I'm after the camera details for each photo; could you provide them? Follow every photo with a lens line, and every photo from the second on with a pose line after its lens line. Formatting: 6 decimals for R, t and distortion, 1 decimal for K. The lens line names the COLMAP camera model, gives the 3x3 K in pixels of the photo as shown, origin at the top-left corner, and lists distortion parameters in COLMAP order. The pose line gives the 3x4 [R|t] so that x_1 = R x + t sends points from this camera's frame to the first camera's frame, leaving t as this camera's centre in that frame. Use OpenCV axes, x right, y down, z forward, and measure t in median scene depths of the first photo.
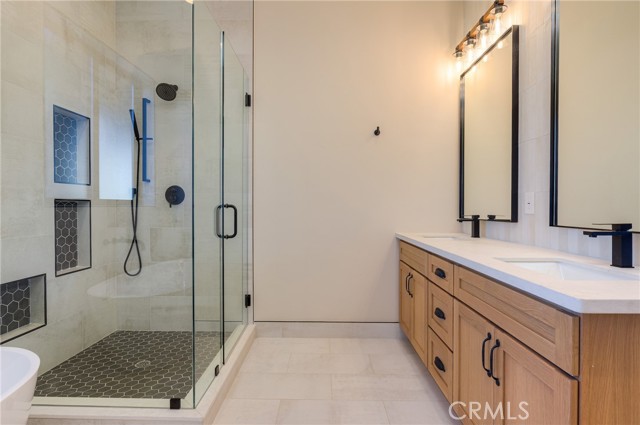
lens RADIAL K [[322.2, 0, 320.3], [0, 322.2, 211.2], [0, 0, 1]] dist [-0.006727, 0.002329]
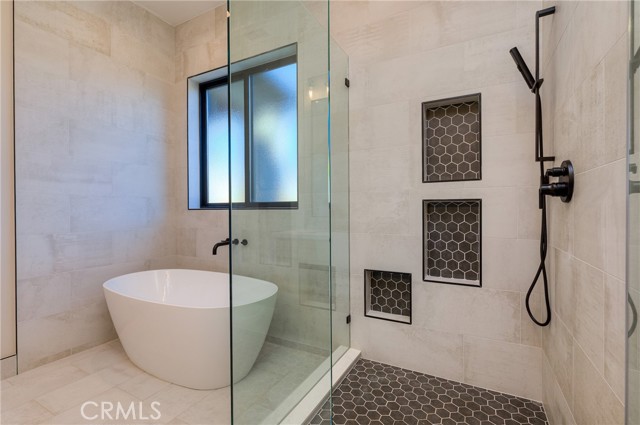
lens RADIAL K [[294.0, 0, 318.5], [0, 294.0, 209.0], [0, 0, 1]] dist [0.000973, 0.000470]
pose [[-0.460499, 0.005631, -0.887642, 0.092308], [-0.004792, 0.999950, 0.008830, -0.015384], [0.887647, 0.008319, -0.460449, 1.013294]]
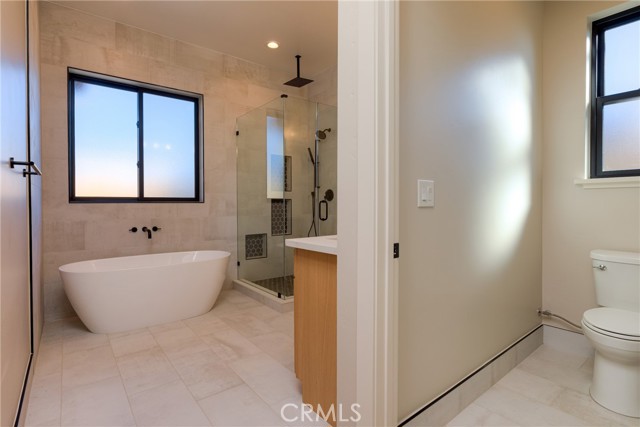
lens RADIAL K [[322.2, 0, 318.4], [0, 322.2, 208.3], [0, 0, 1]] dist [-0.006727, 0.002329]
pose [[0.633782, 0.005931, -0.773489, 0.907338], [-0.005224, 0.999981, 0.003387, 0.012625], [0.773494, 0.001894, 0.633801, -0.096126]]
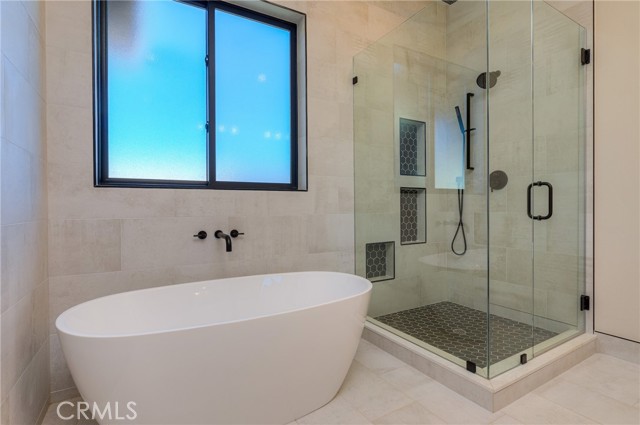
lens RADIAL K [[322.2, 0, 320.3], [0, 322.2, 209.5], [0, 0, 1]] dist [-0.006727, 0.002329]
pose [[0.521355, 0.001517, -0.853339, 0.137679], [-0.003329, 0.999994, -0.000256, 0.051152], [0.853333, 0.002975, 0.521357, 0.005598]]
